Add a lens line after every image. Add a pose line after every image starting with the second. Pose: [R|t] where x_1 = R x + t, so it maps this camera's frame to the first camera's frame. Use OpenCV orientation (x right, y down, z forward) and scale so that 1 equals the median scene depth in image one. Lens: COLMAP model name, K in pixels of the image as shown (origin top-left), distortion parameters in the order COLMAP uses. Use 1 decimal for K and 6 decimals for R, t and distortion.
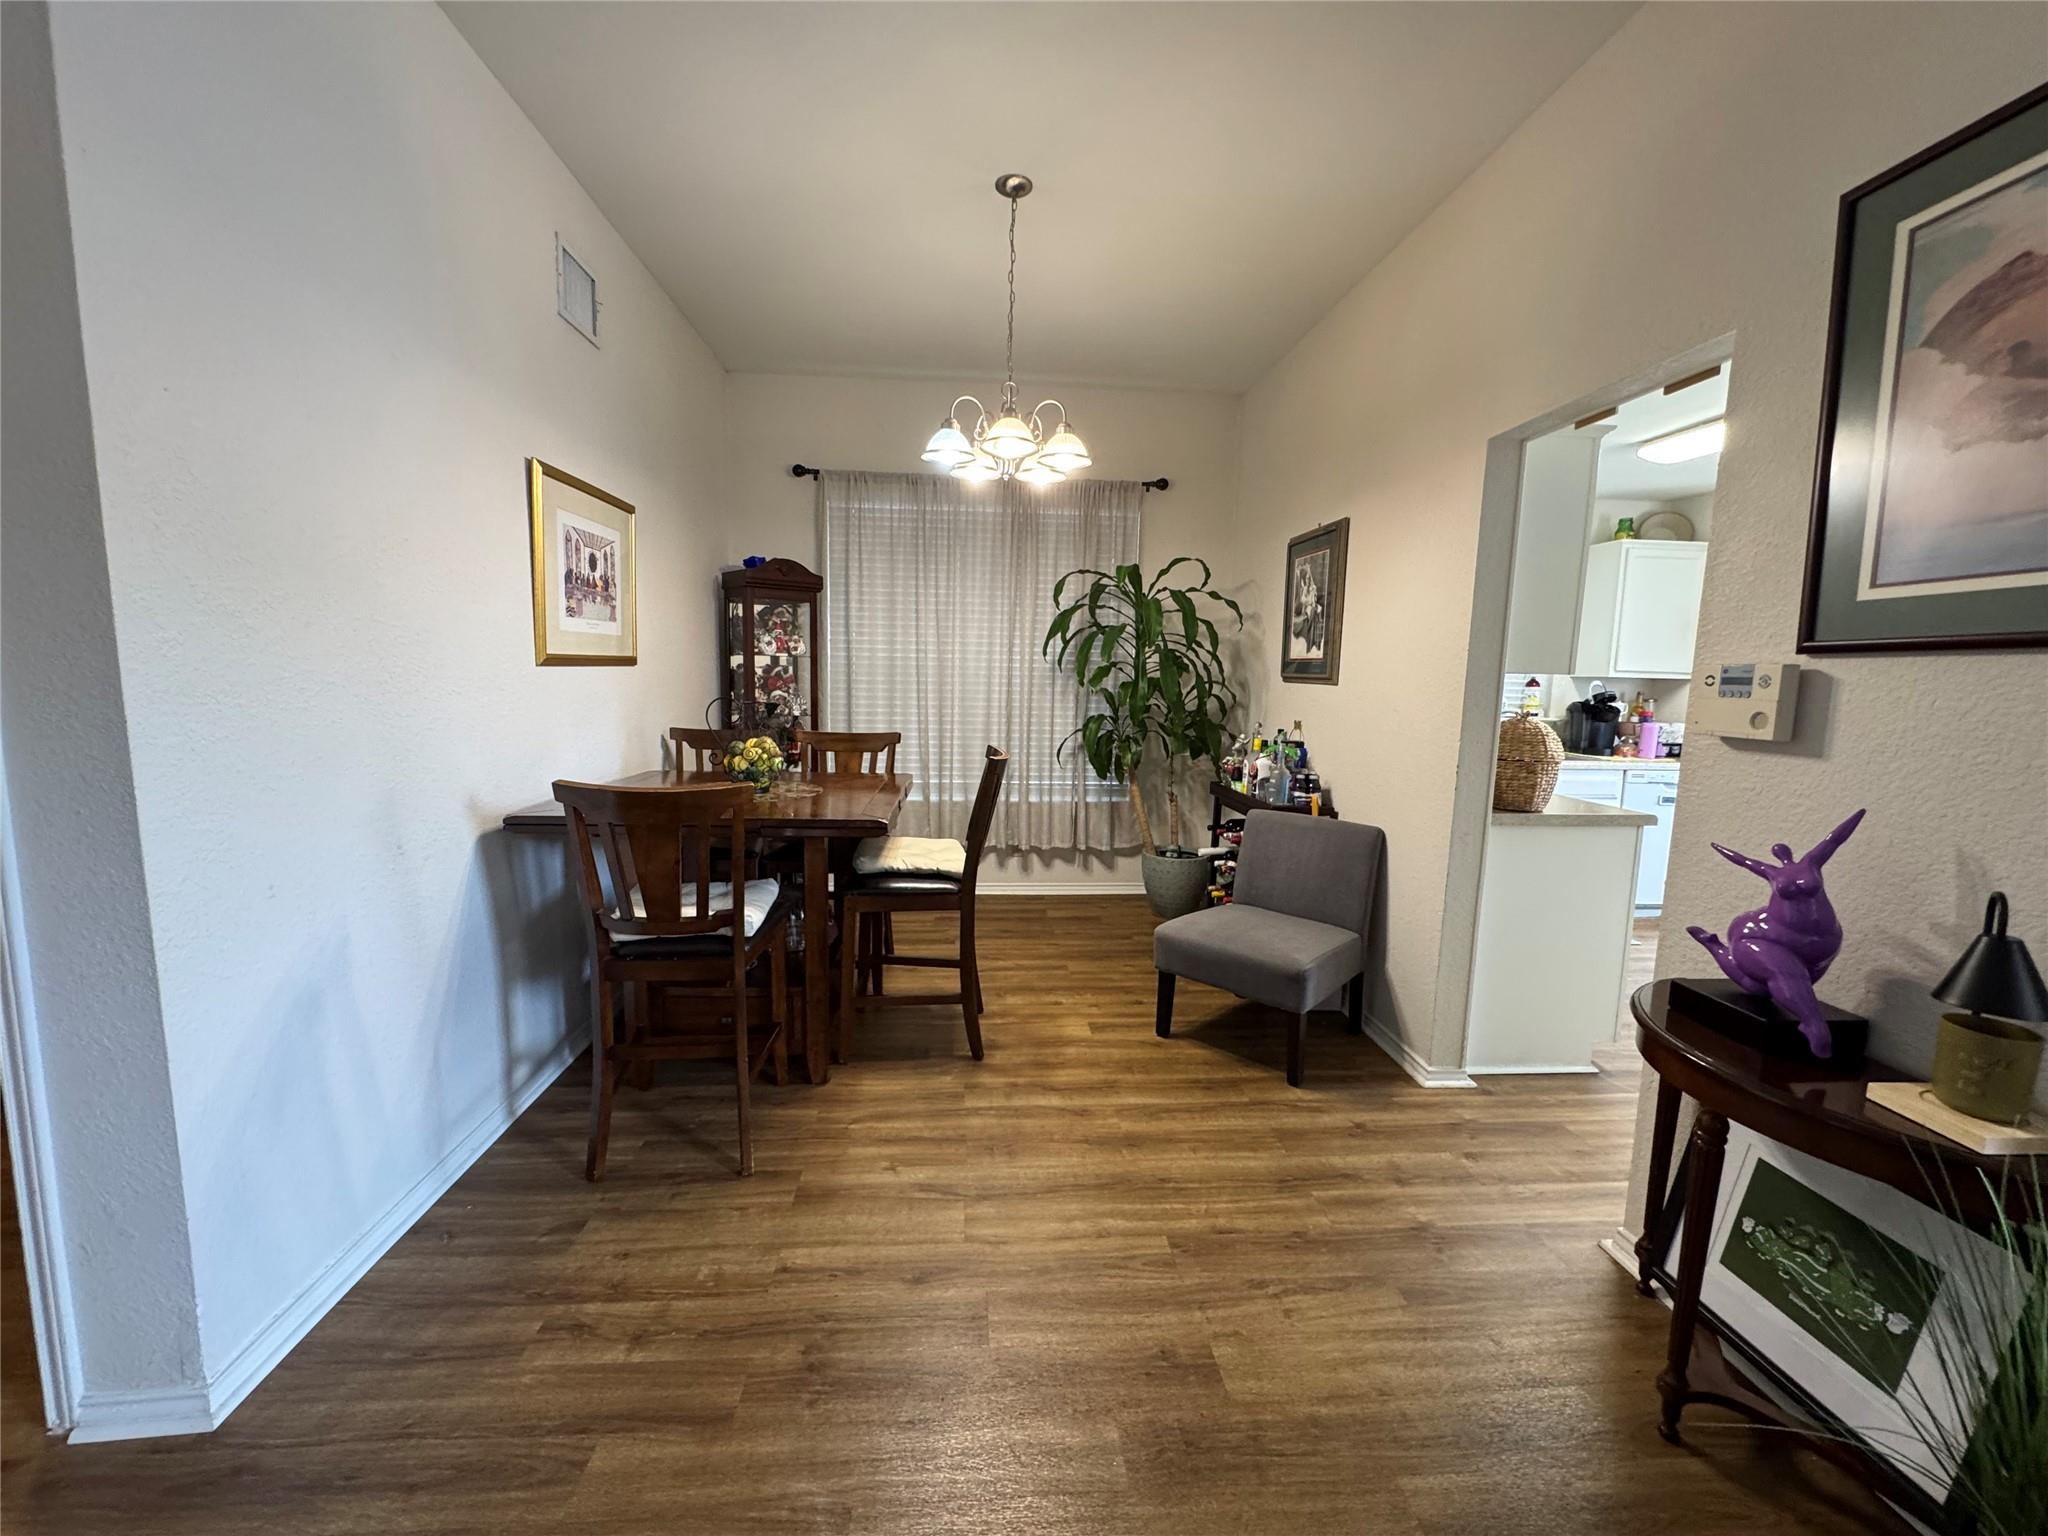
lens RADIAL K [[814.1, 0, 1024.0], [0, 814.1, 768.0], [0, 0, 1]] dist [-0.002674, -0.000096]
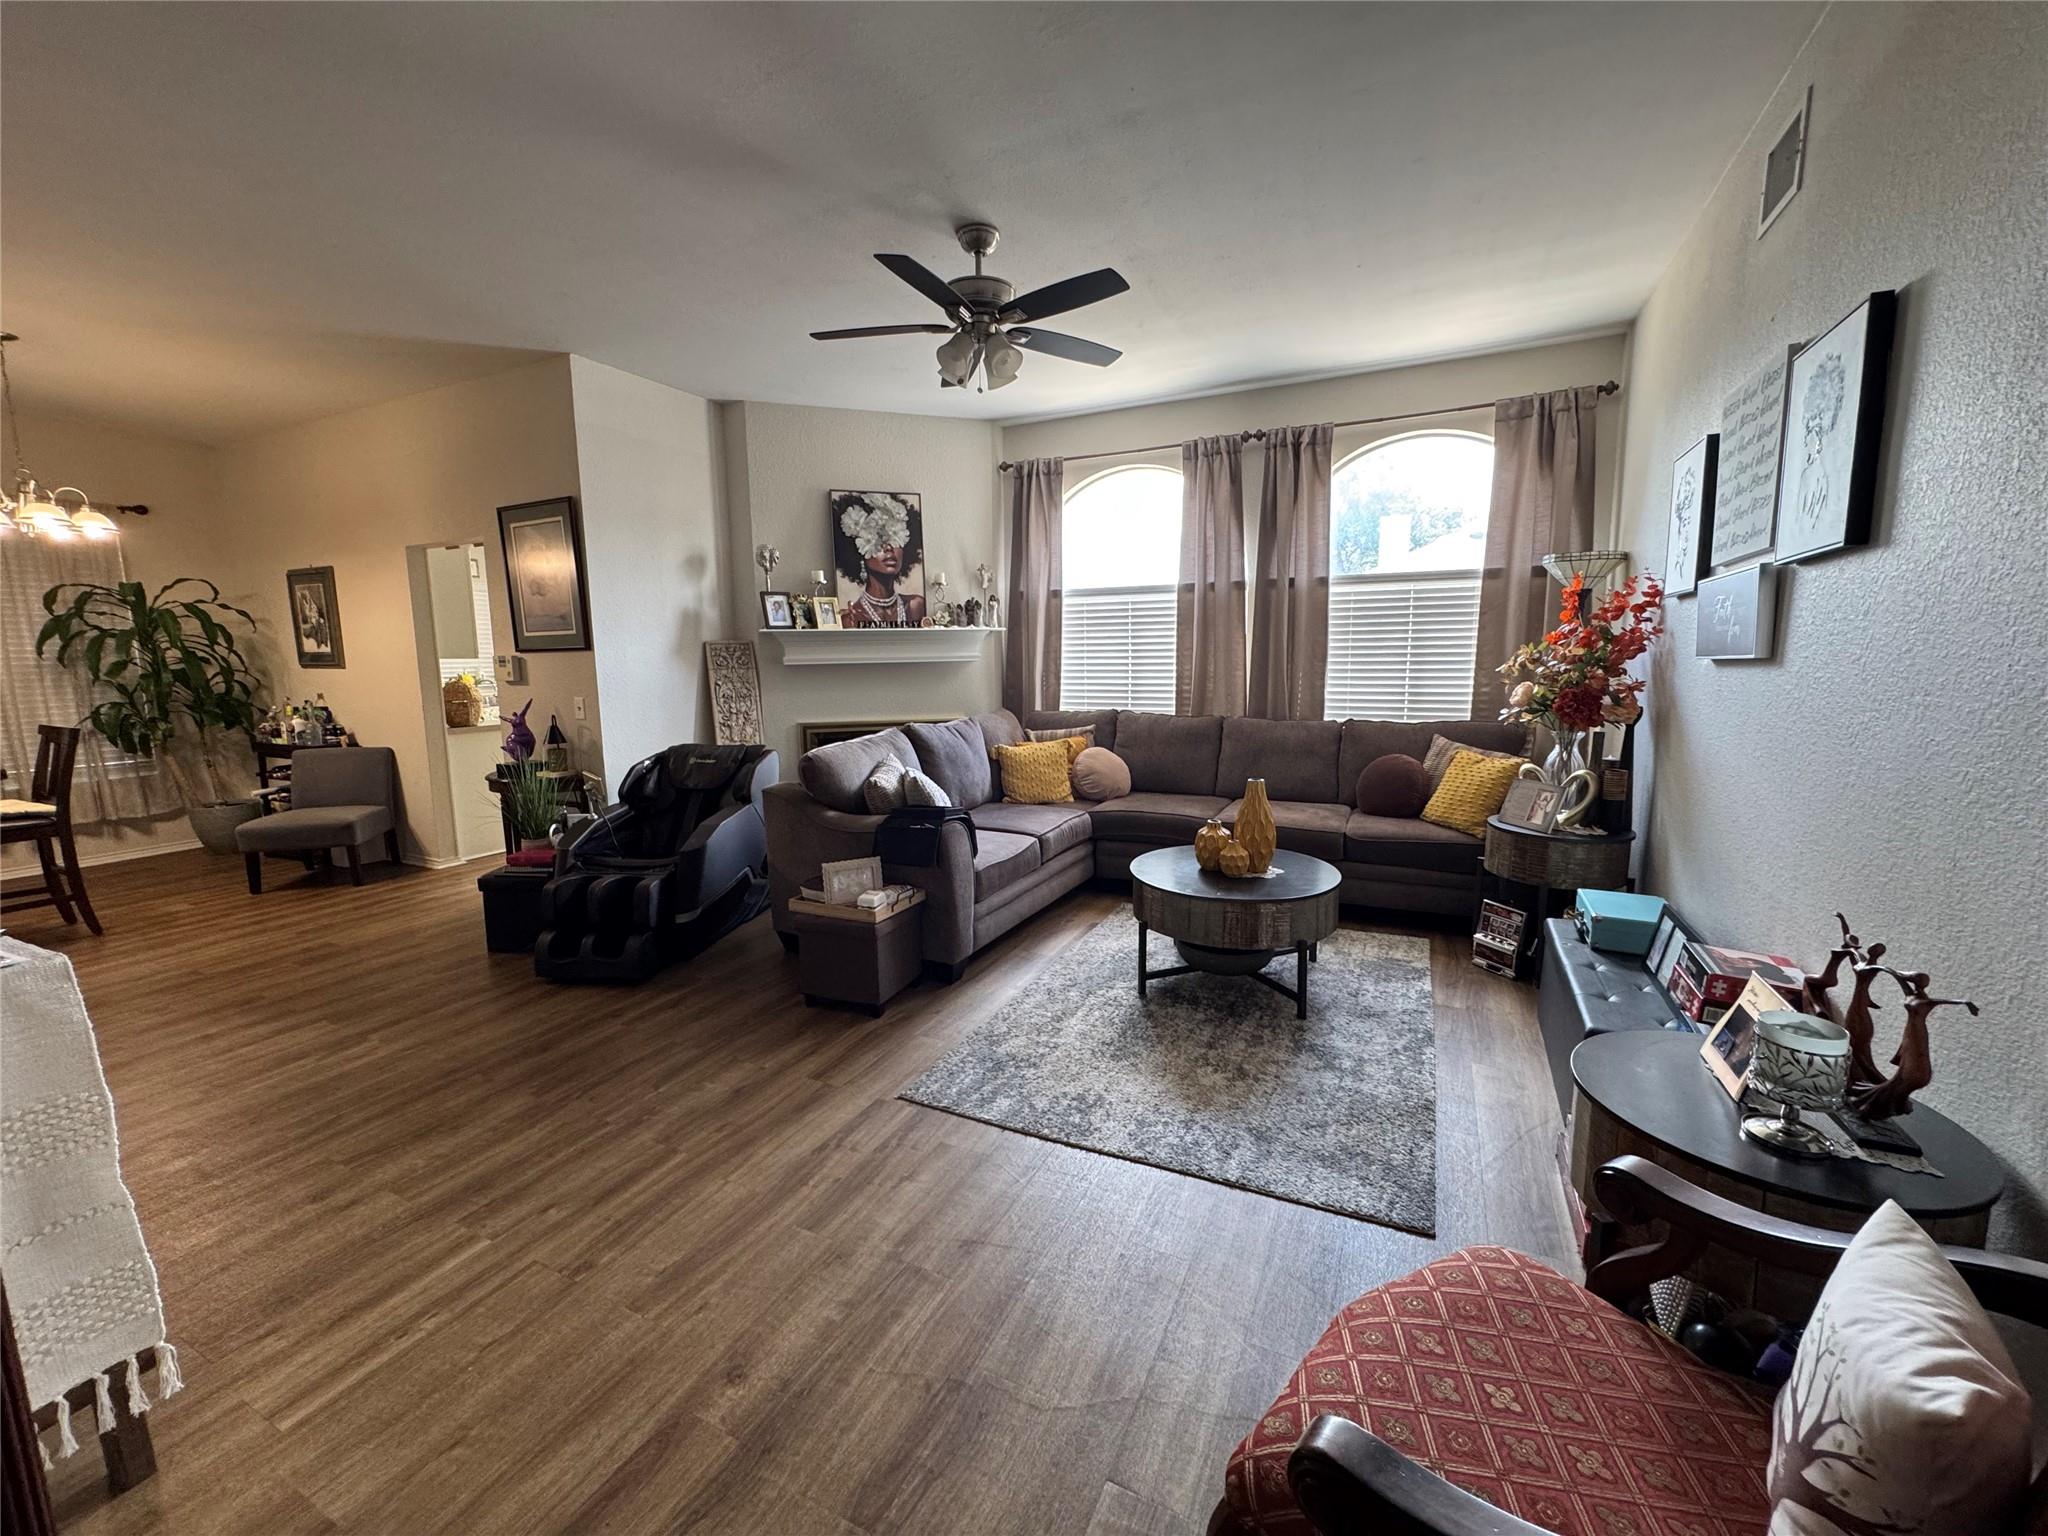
lens RADIAL K [[814.1, 0, 1024.0], [0, 814.1, 768.0], [0, 0, 1]] dist [-0.002674, -0.000096]
pose [[0.506981, -0.150915, 0.848643, -0.289699], [0.124833, 0.987029, 0.100949, 0.086212], [-0.852870, 0.054760, 0.519244, -0.855456]]
